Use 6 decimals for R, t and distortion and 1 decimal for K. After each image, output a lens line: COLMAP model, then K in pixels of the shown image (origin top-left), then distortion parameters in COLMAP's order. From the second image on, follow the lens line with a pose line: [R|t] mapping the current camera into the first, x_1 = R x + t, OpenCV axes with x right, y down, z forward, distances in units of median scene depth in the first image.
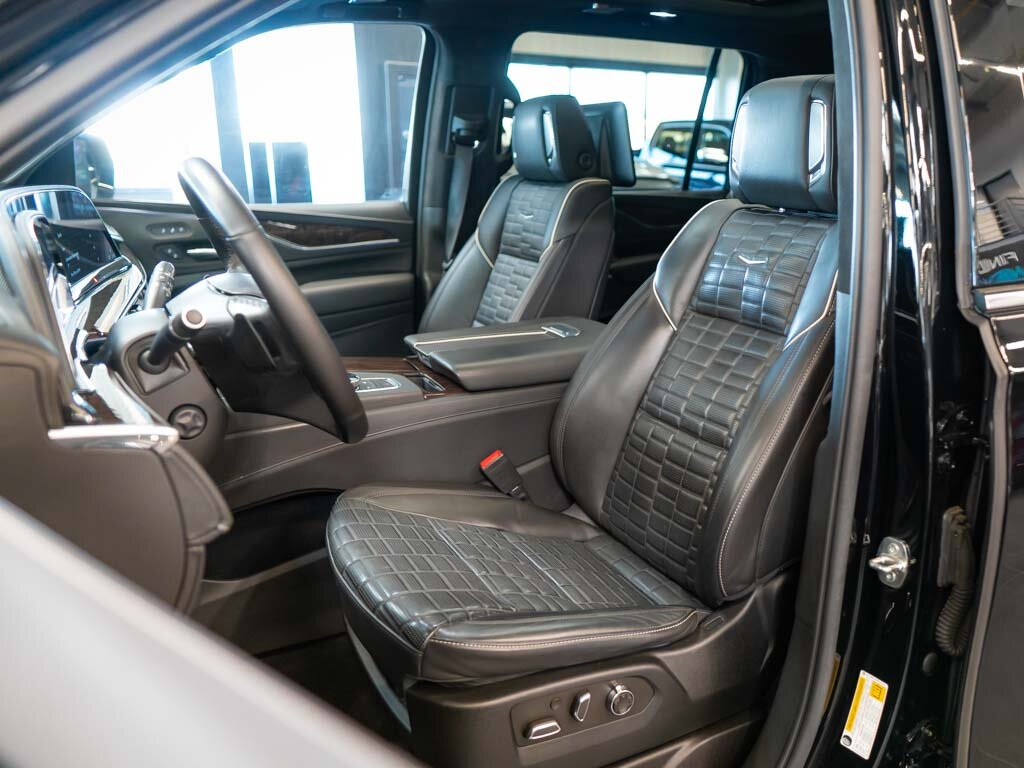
lens RADIAL K [[819.1, 0, 502.0], [0, 819.1, 388.5], [0, 0, 1]] dist [0.000496, -0.001164]
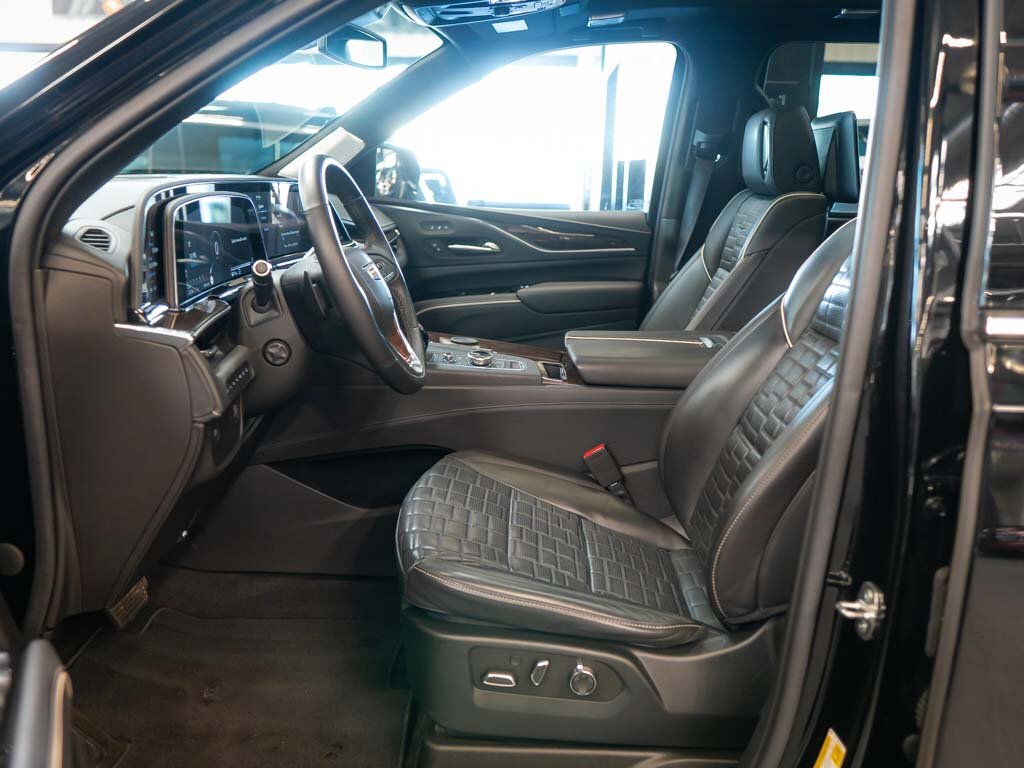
lens RADIAL K [[873.3, 0, 512.0], [0, 873.3, 384.0], [0, 0, 1]] dist [-0.001859, 0.002791]
pose [[0.859225, 0.133530, -0.493865, 0.423217], [-0.159173, 0.987200, -0.010012, 0.029732], [0.486206, 0.087213, 0.869481, -0.018581]]
